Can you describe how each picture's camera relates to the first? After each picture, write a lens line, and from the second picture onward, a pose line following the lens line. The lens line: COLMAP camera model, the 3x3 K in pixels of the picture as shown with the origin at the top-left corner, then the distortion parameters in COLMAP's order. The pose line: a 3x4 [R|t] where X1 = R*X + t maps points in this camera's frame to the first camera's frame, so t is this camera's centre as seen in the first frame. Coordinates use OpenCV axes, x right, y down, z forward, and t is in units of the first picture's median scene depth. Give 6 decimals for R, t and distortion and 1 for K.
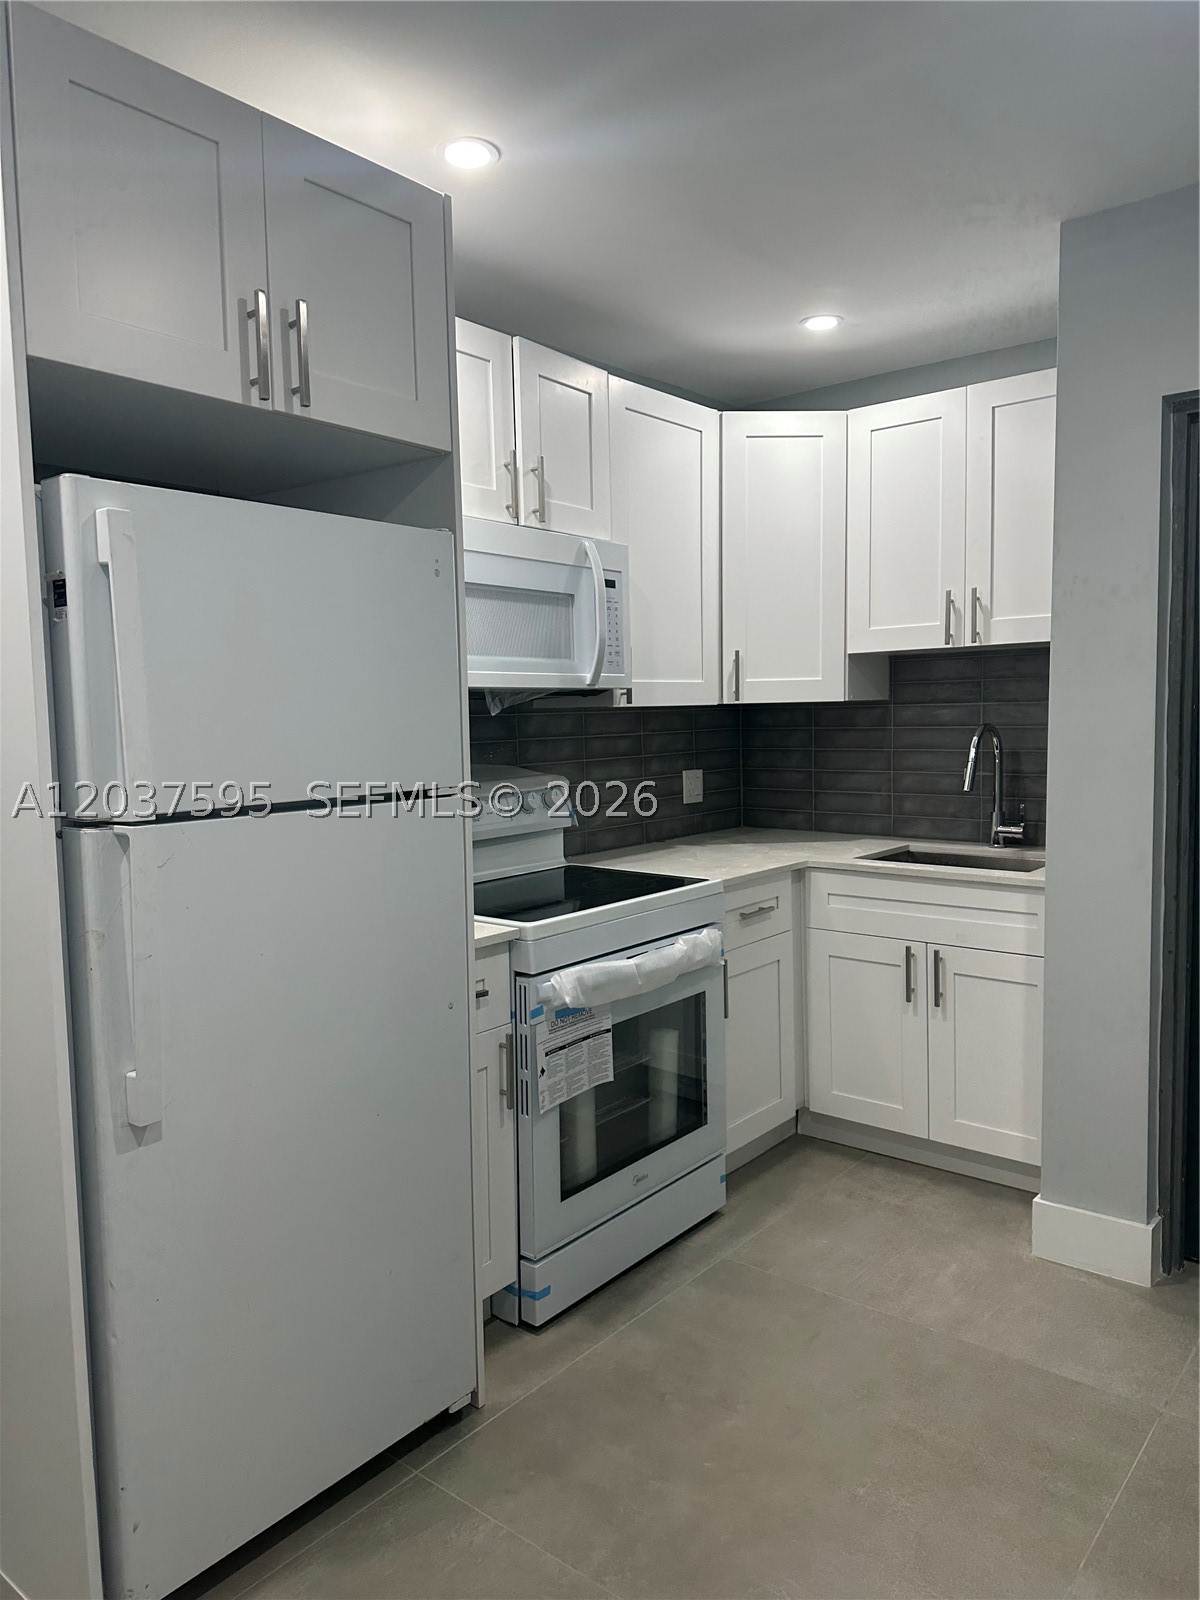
lens RADIAL K [[1132.0, 0, 600.0], [0, 1132.0, 800.0], [0, 0, 1]] dist [0.118014, -0.149650]
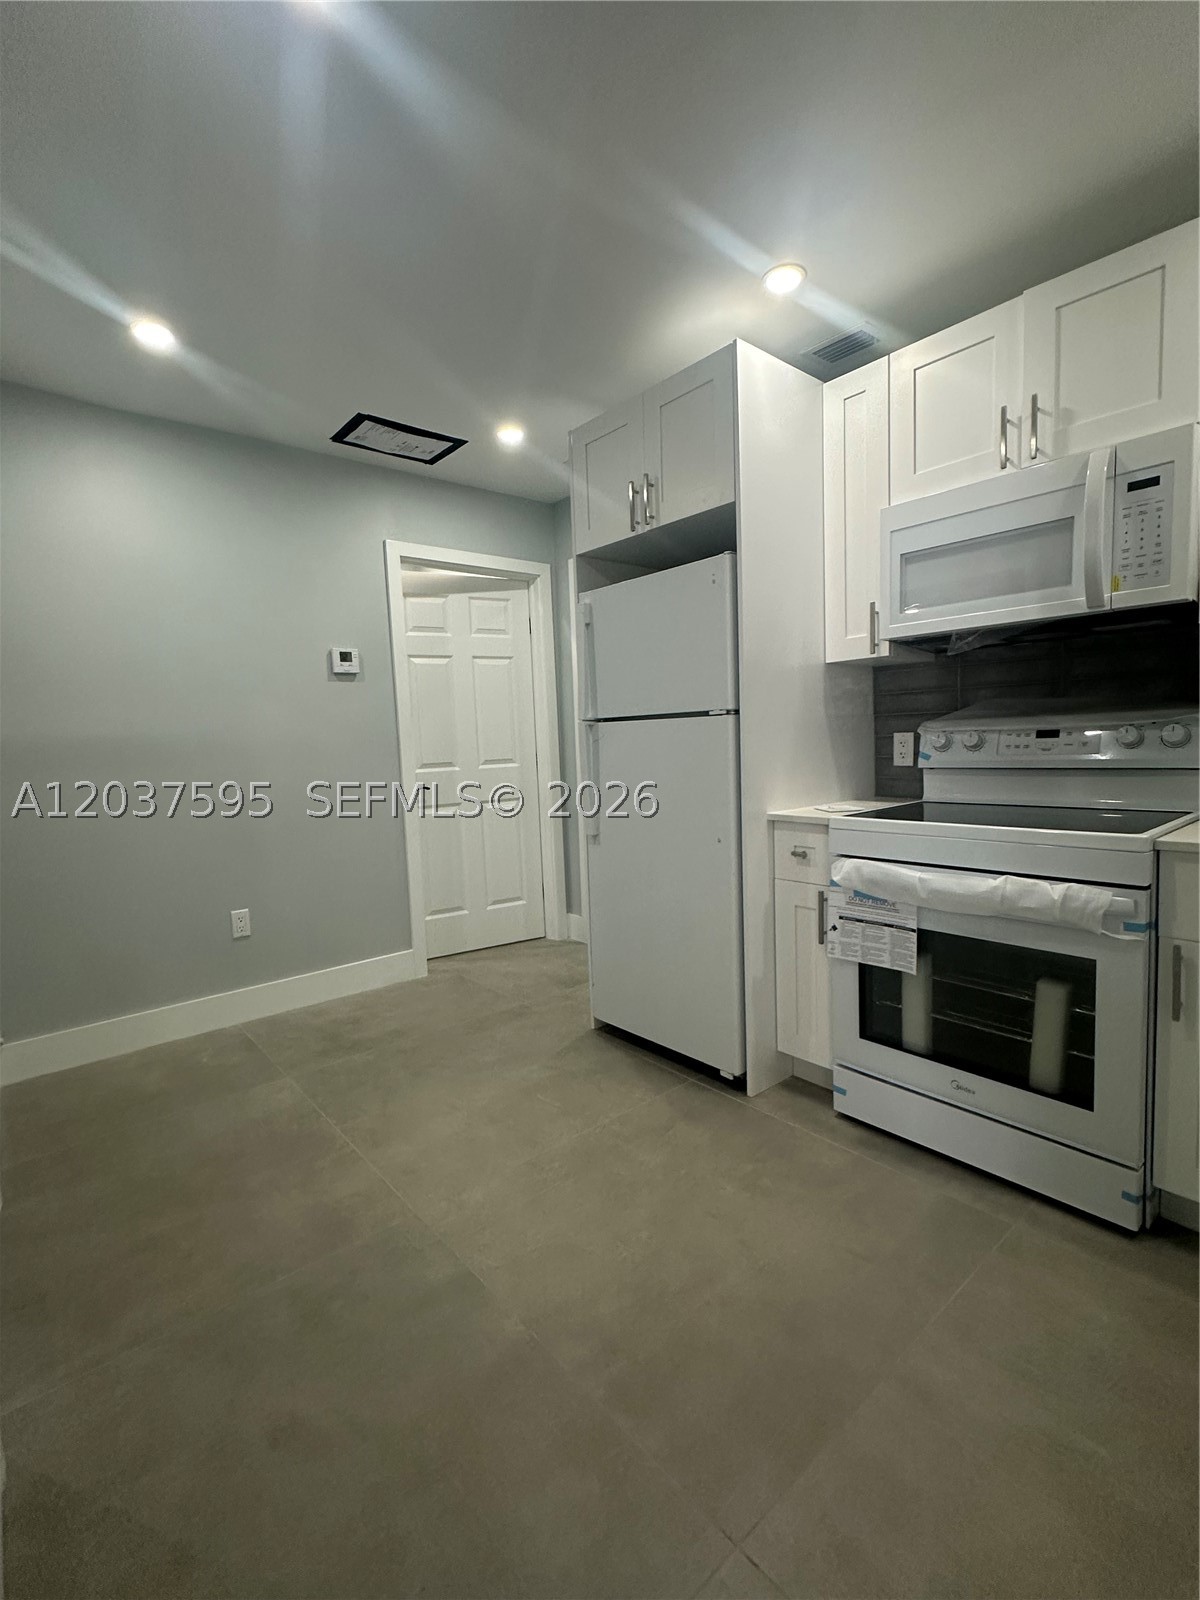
lens RADIAL K [[717.6, 0, 600.0], [0, 717.6, 800.0], [0, 0, 1]] dist [-0.000387, 0.000015]
pose [[-0.176505, 0.110745, -0.978050, 0.772893], [-0.037435, 0.992176, 0.119101, 0.000339], [0.983588, 0.057635, -0.170978, 0.833957]]
